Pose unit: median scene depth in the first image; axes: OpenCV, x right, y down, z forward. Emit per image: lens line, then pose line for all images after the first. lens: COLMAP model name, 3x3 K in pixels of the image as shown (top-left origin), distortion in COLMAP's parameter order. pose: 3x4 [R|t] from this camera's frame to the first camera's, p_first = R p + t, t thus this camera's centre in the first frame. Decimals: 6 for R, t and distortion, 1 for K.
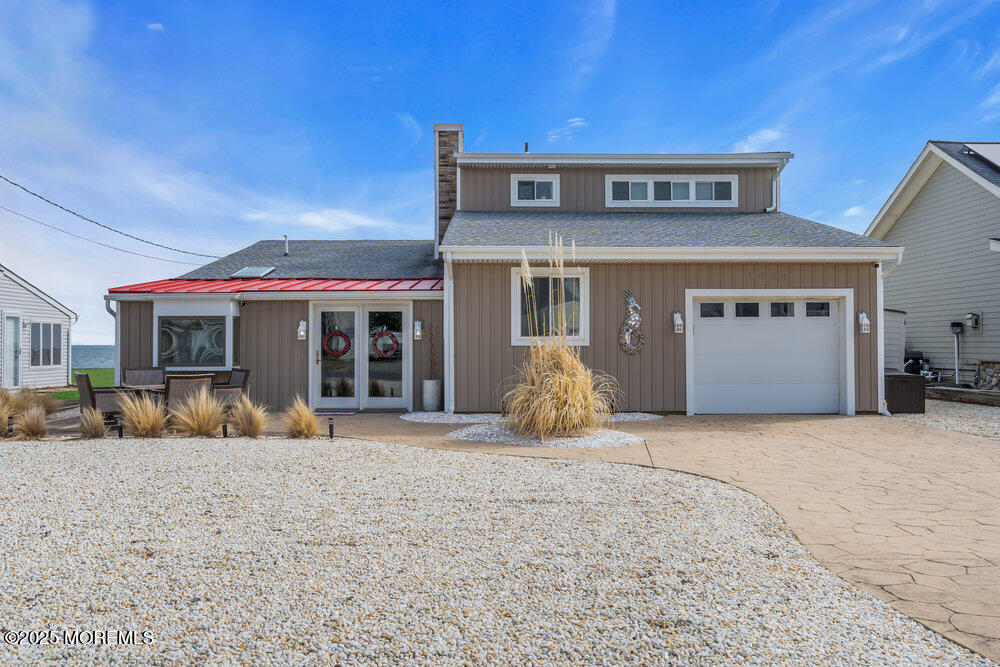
lens RADIAL K [[809.7, 0, 500.0], [0, 809.7, 333.5], [0, 0, 1]] dist [-0.003441, -0.001278]
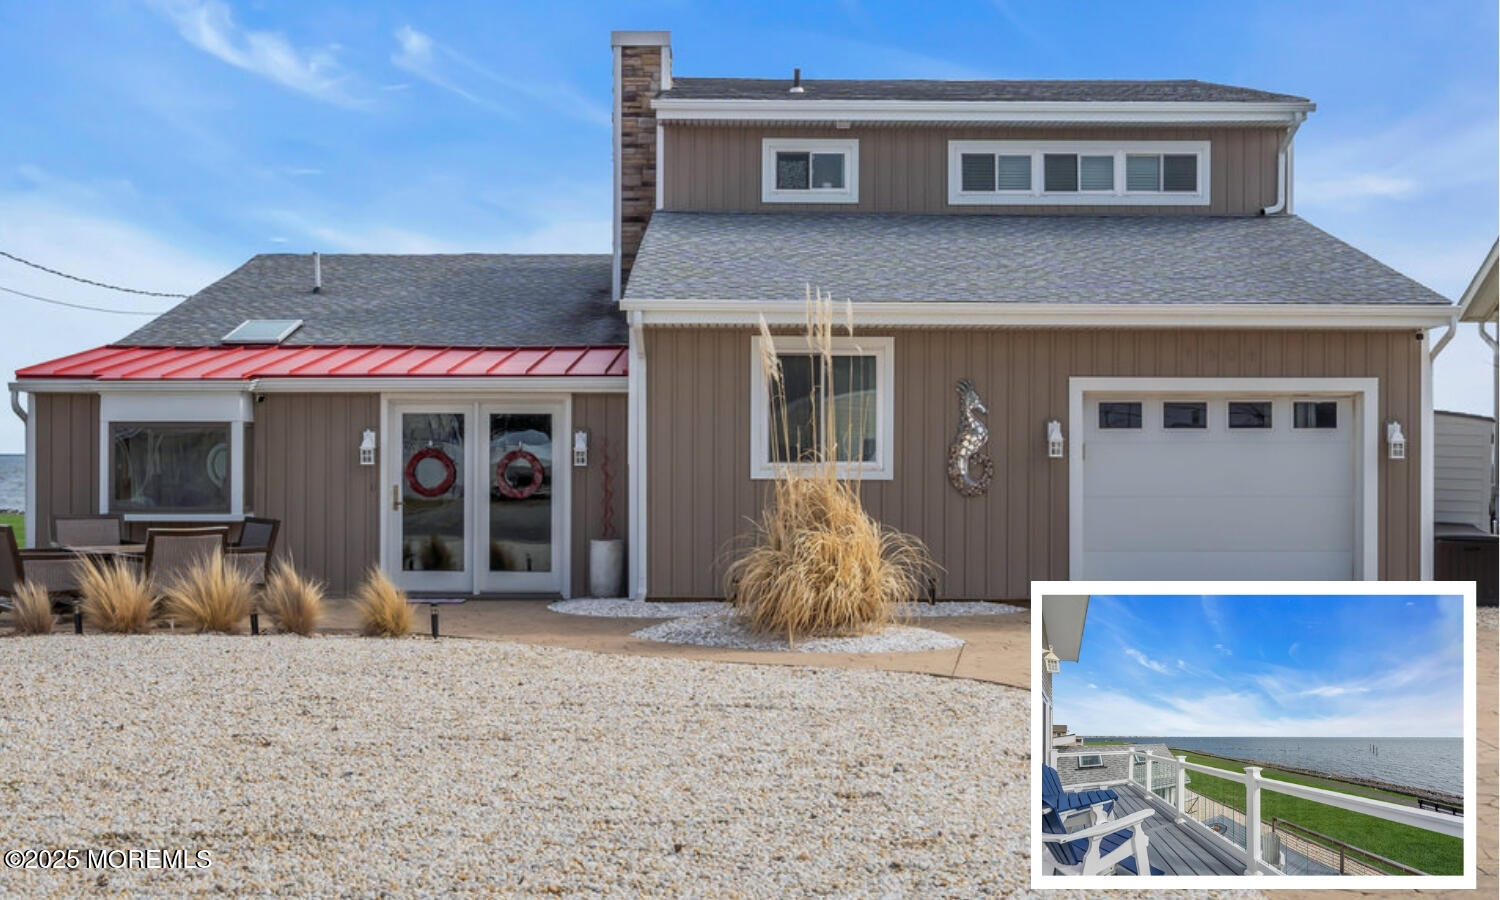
lens RADIAL K [[1973.3, 0, 750.9], [0, 1973.3, 451.9], [0, 0, 1]] dist [-0.002348, -0.019896]
pose [[0.999926, 0.005480, -0.010855, 0.027619], [-0.005374, 0.999937, 0.009822, -0.016022], [0.010908, -0.009763, 0.999893, -0.329952]]
